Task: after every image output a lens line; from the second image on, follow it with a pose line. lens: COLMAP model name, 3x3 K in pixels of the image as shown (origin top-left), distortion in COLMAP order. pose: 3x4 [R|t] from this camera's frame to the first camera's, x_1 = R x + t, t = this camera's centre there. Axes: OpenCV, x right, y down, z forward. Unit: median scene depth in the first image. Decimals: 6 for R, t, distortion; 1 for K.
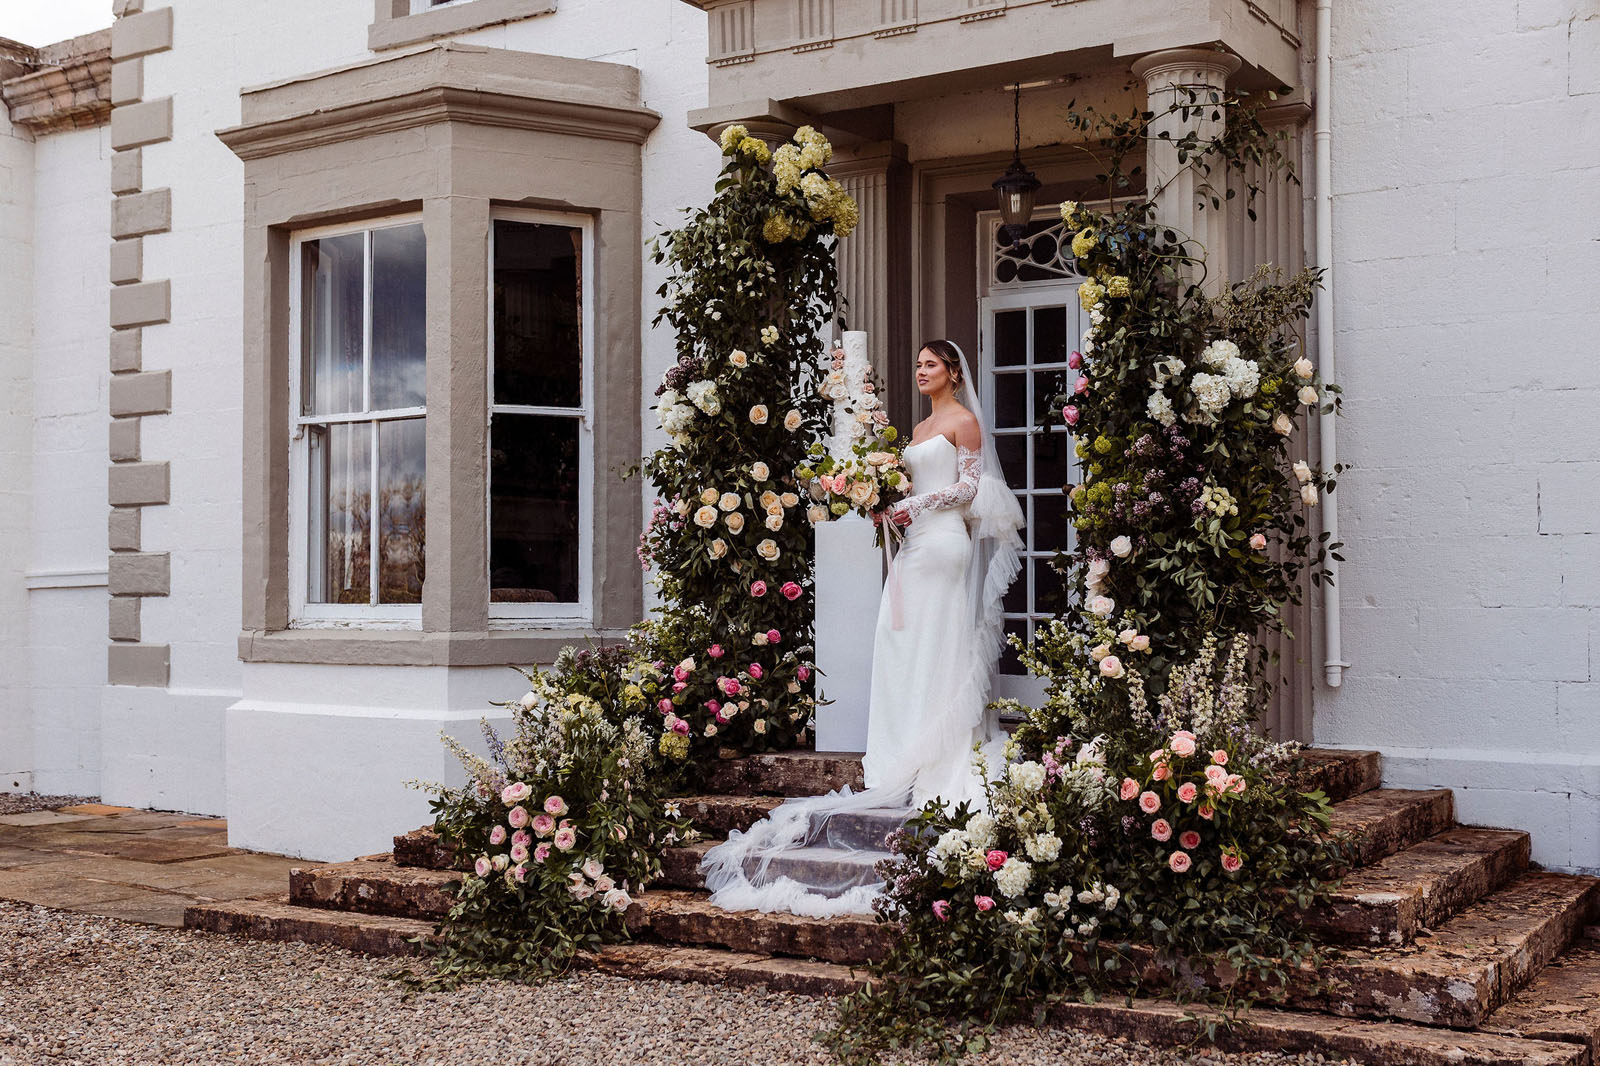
lens RADIAL K [[1752.7, 0, 900.9], [0, 1752.7, 561.8], [0, 0, 1]] dist [-0.000131, 0.018927]
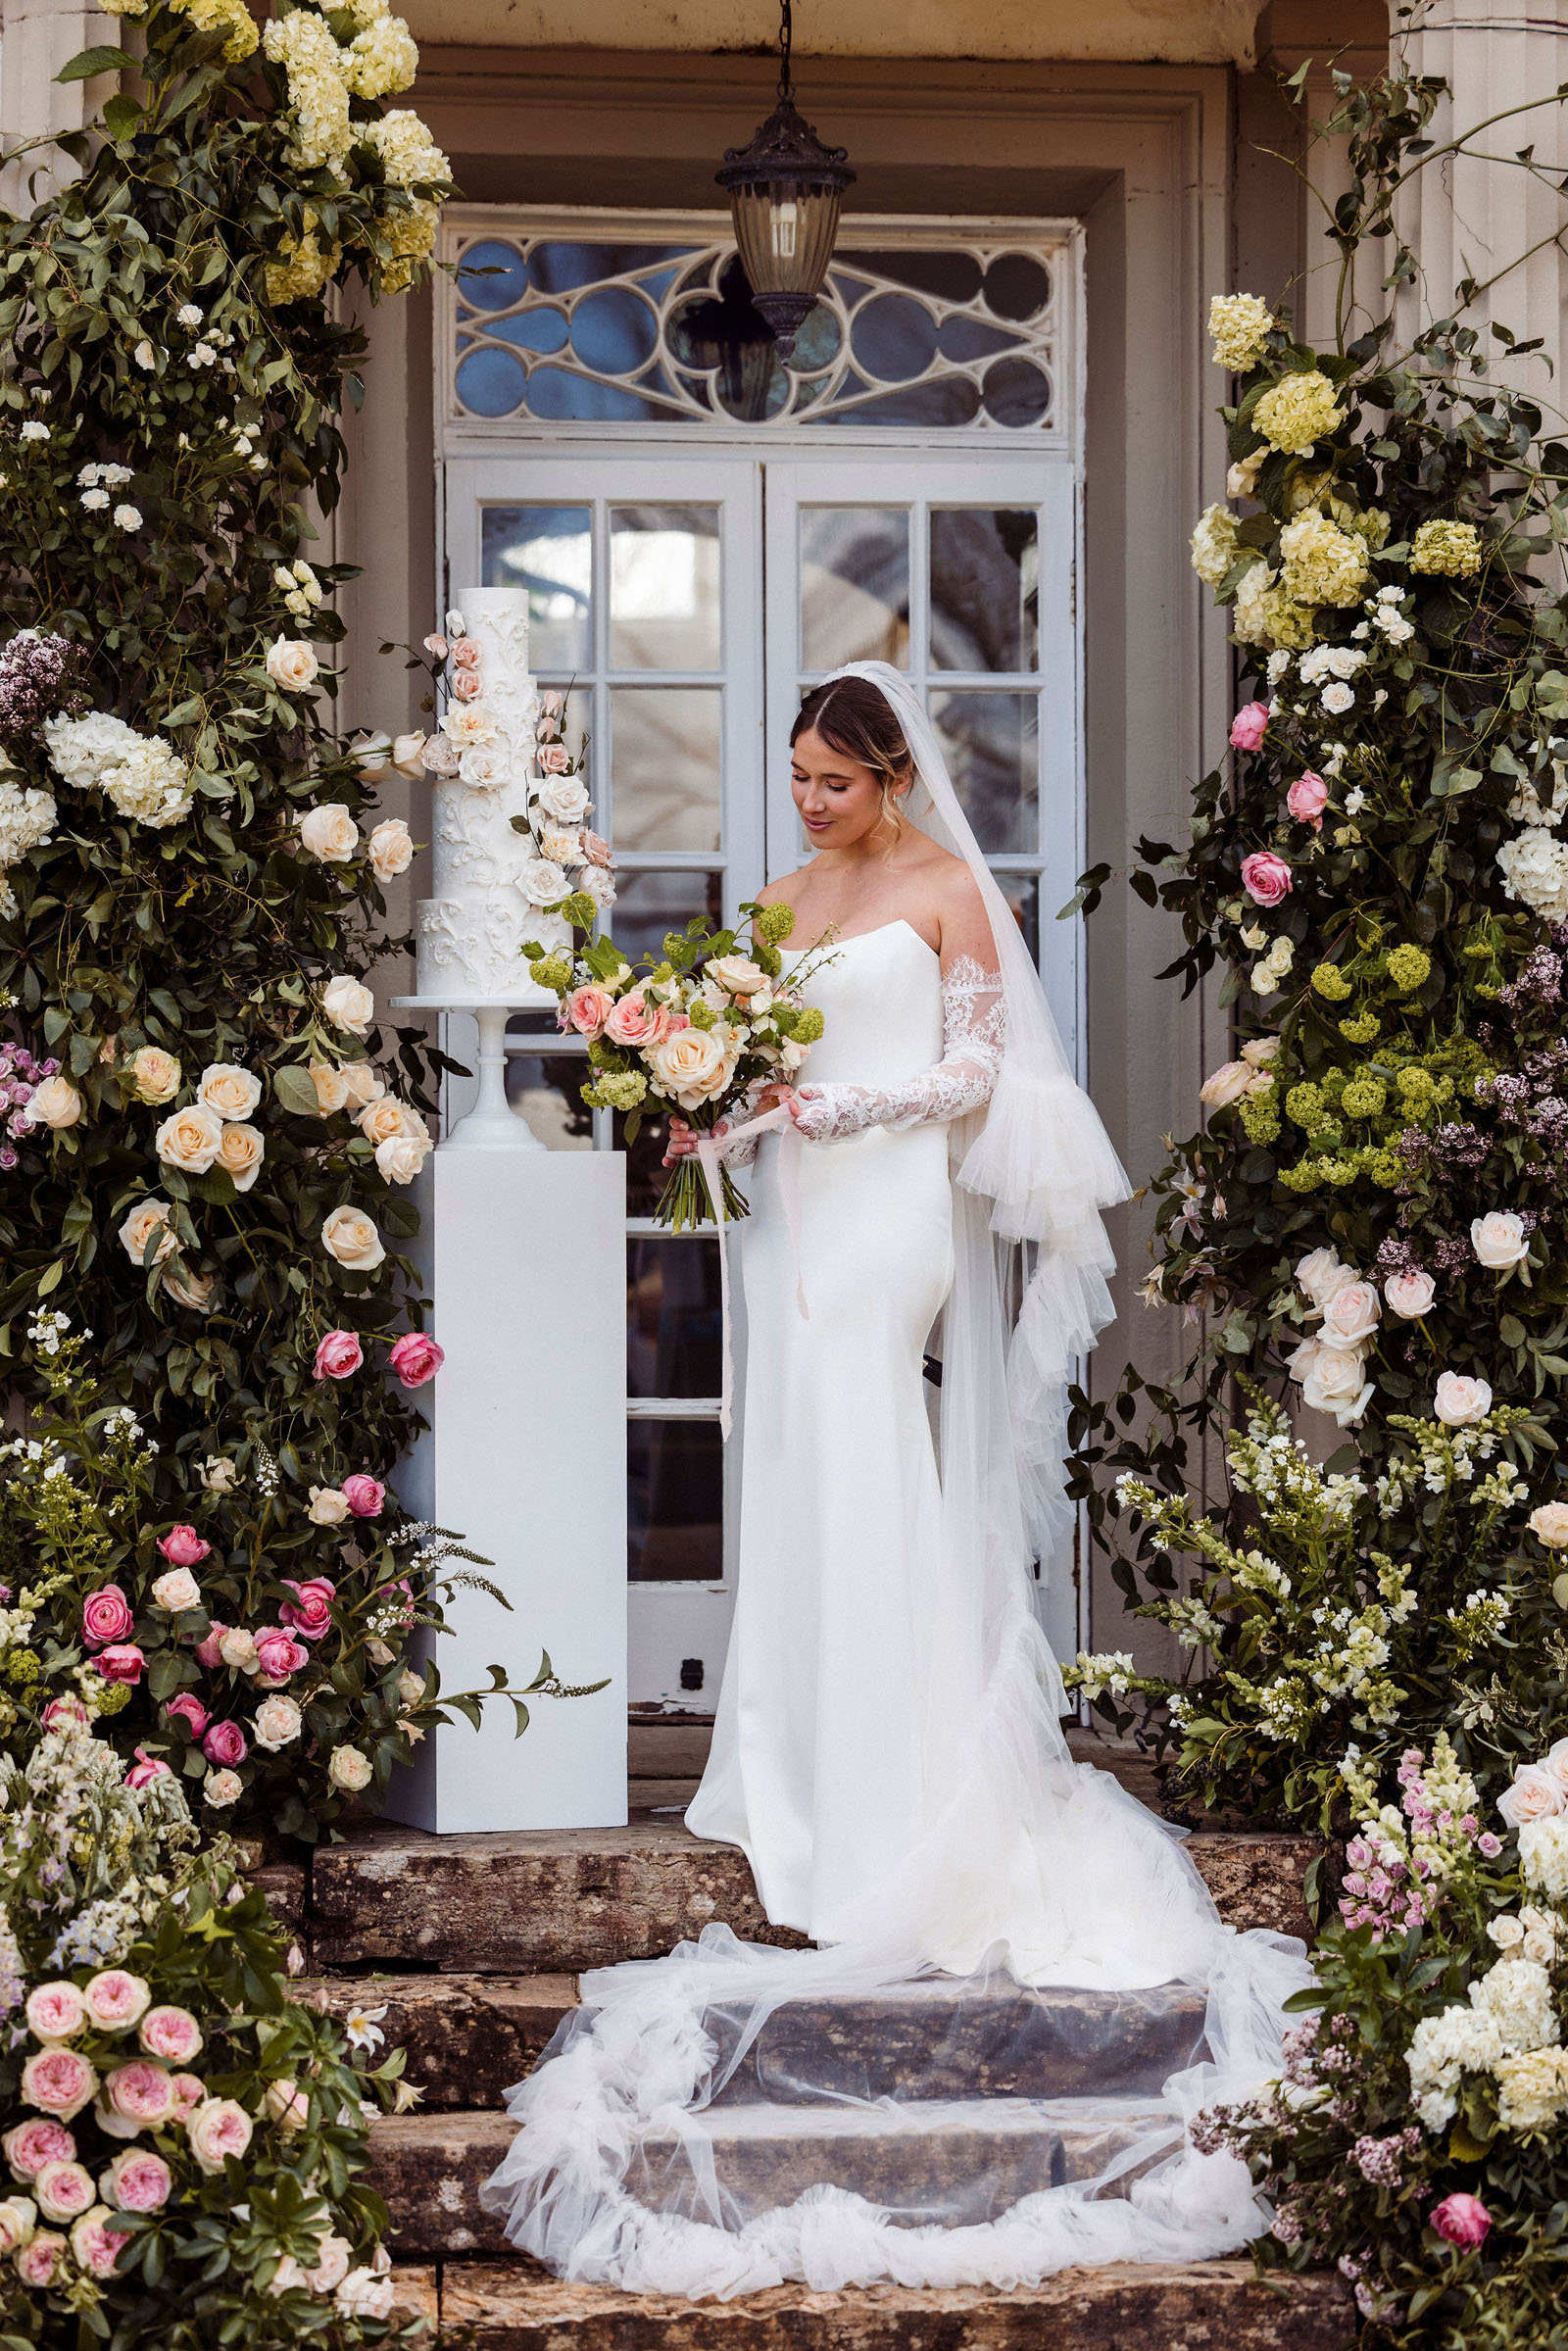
lens RADIAL K [[6162.3, 0, 784.0], [0, 6162.3, 1175.5], [0, 0, 1]] dist [0.049046, -0.607057]
pose [[0.841897, 0.002867, 0.539631, -0.635212], [-0.008899, 0.999924, 0.008572, -0.029346], [-0.539565, -0.012019, 0.841858, -0.032710]]
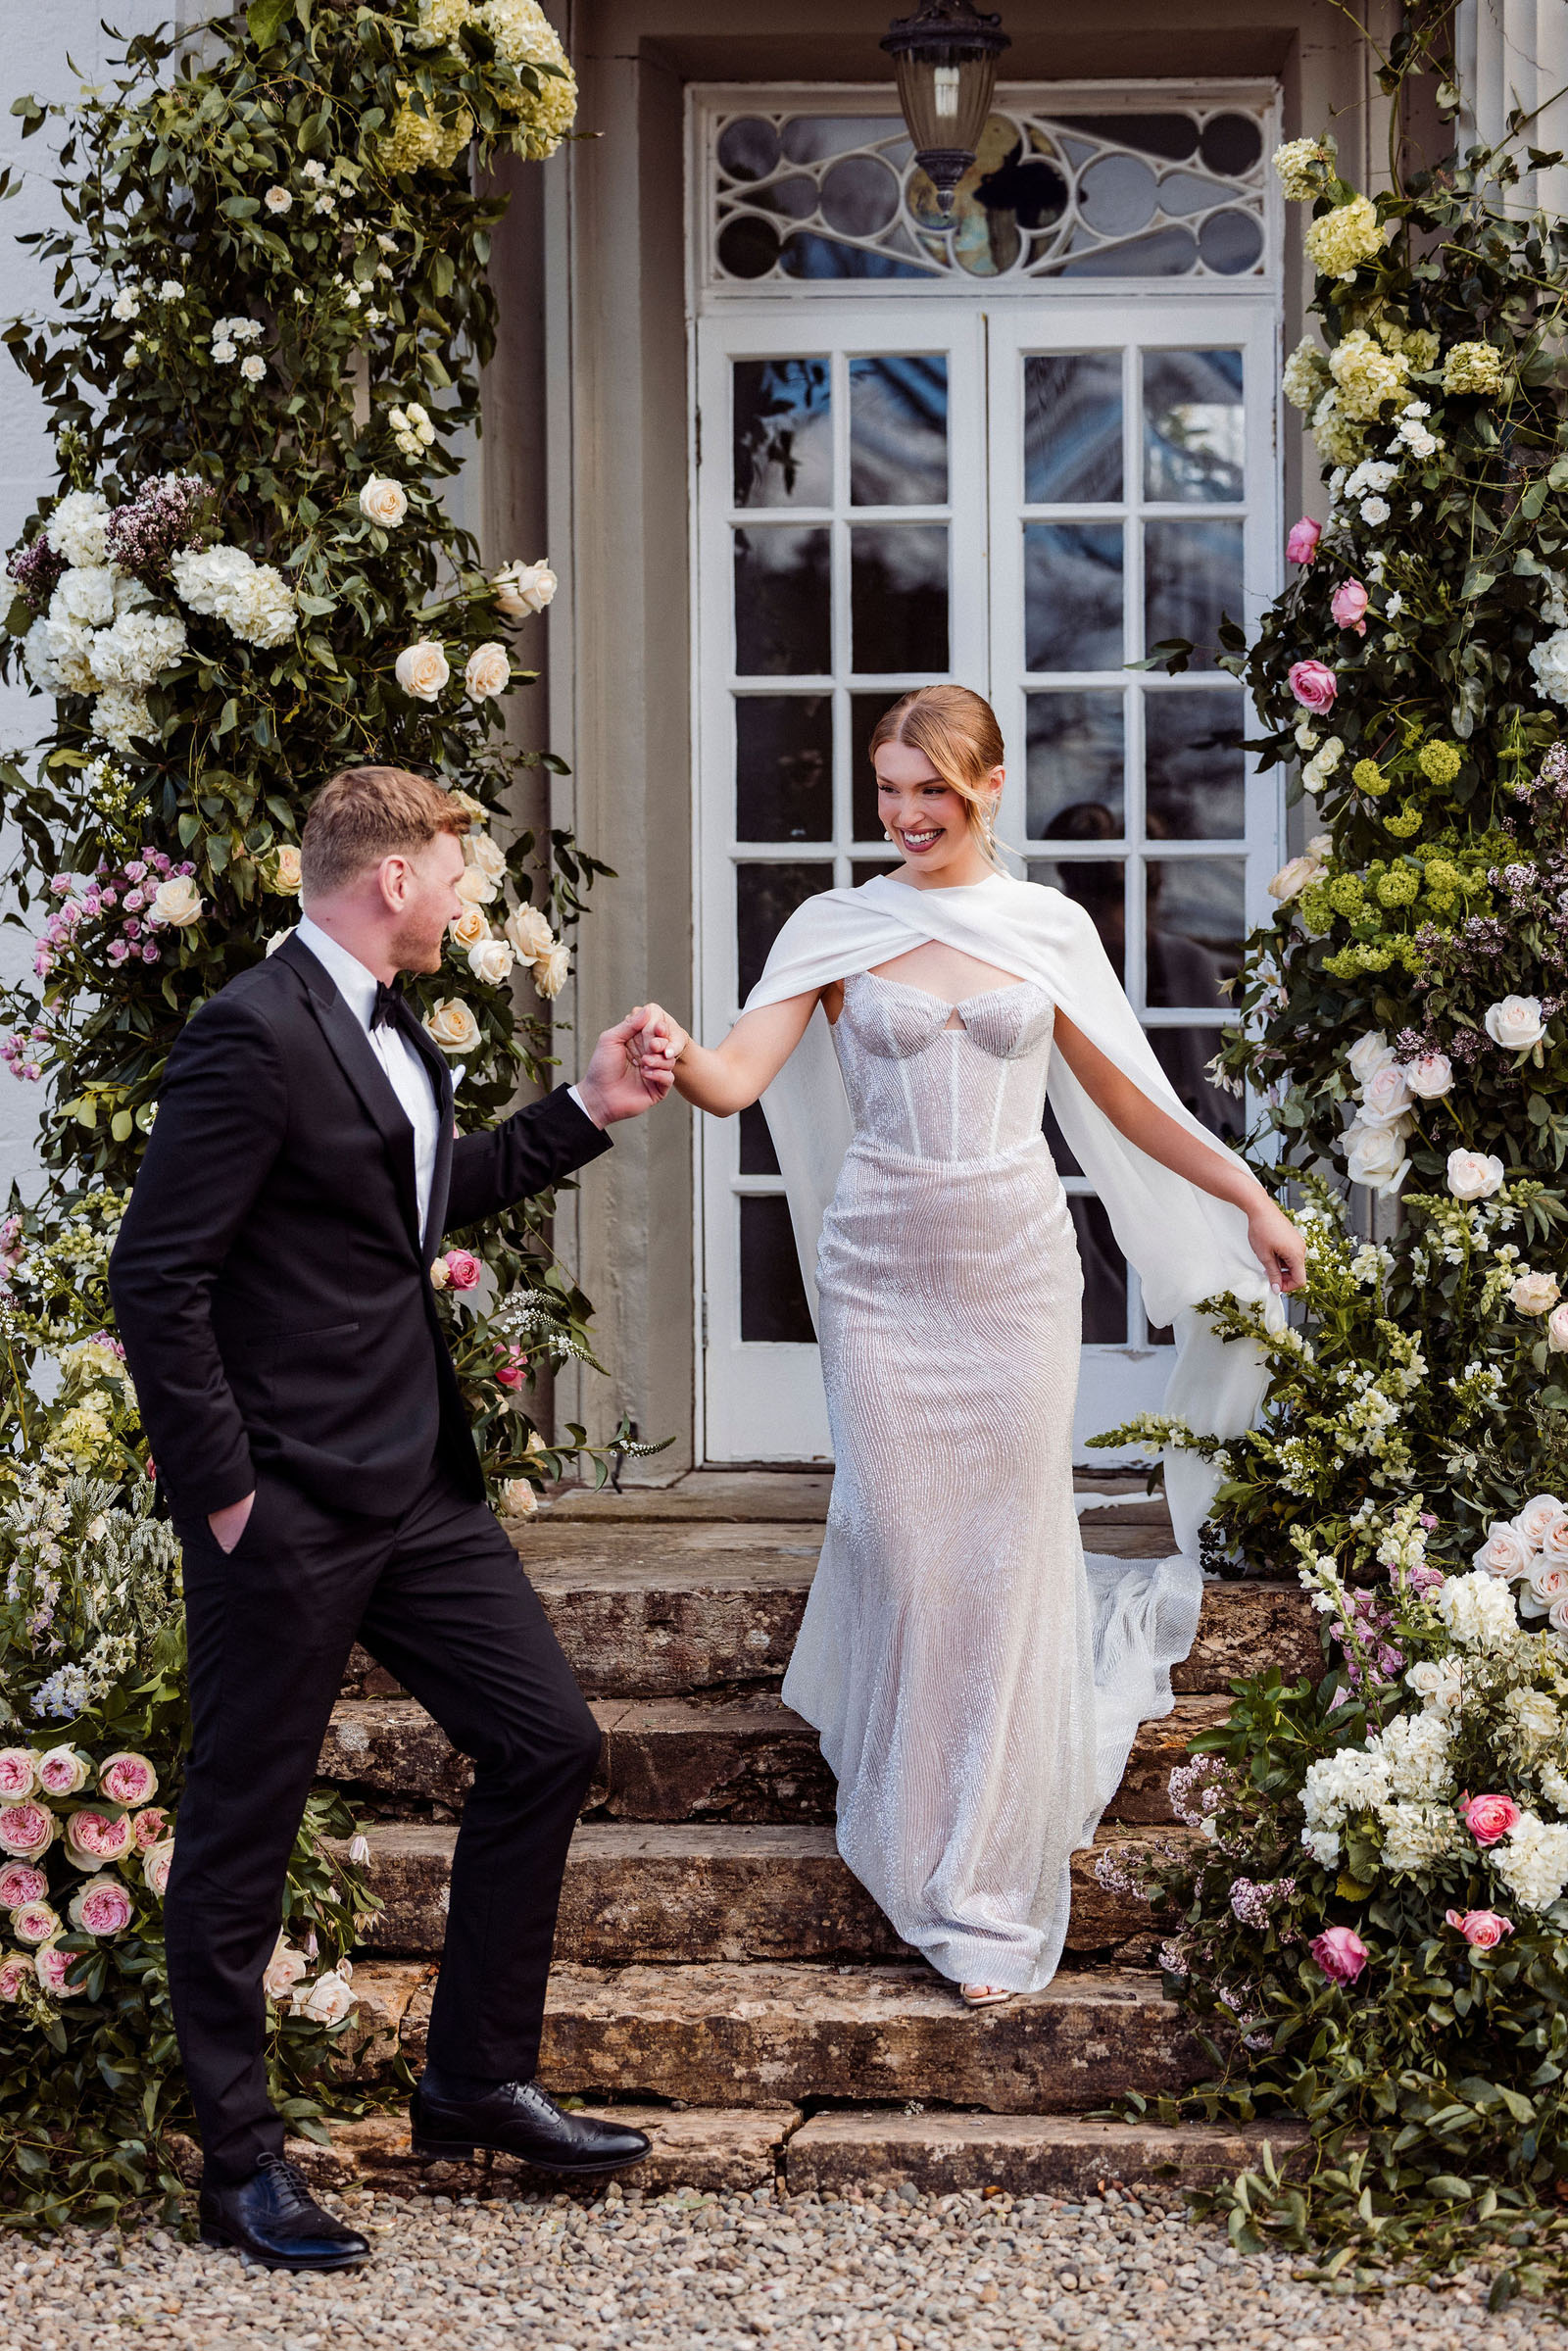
lens RADIAL K [[5284.1, 0, 784.0], [0, 5284.1, 1175.5], [0, 0, 1]] dist [-0.045101, 0.083928]
pose [[0.928359, -0.012588, 0.371472, -0.415356], [-0.003445, 0.999092, 0.042465, -0.022044], [-0.371669, -0.040702, 0.927472, -0.044971]]
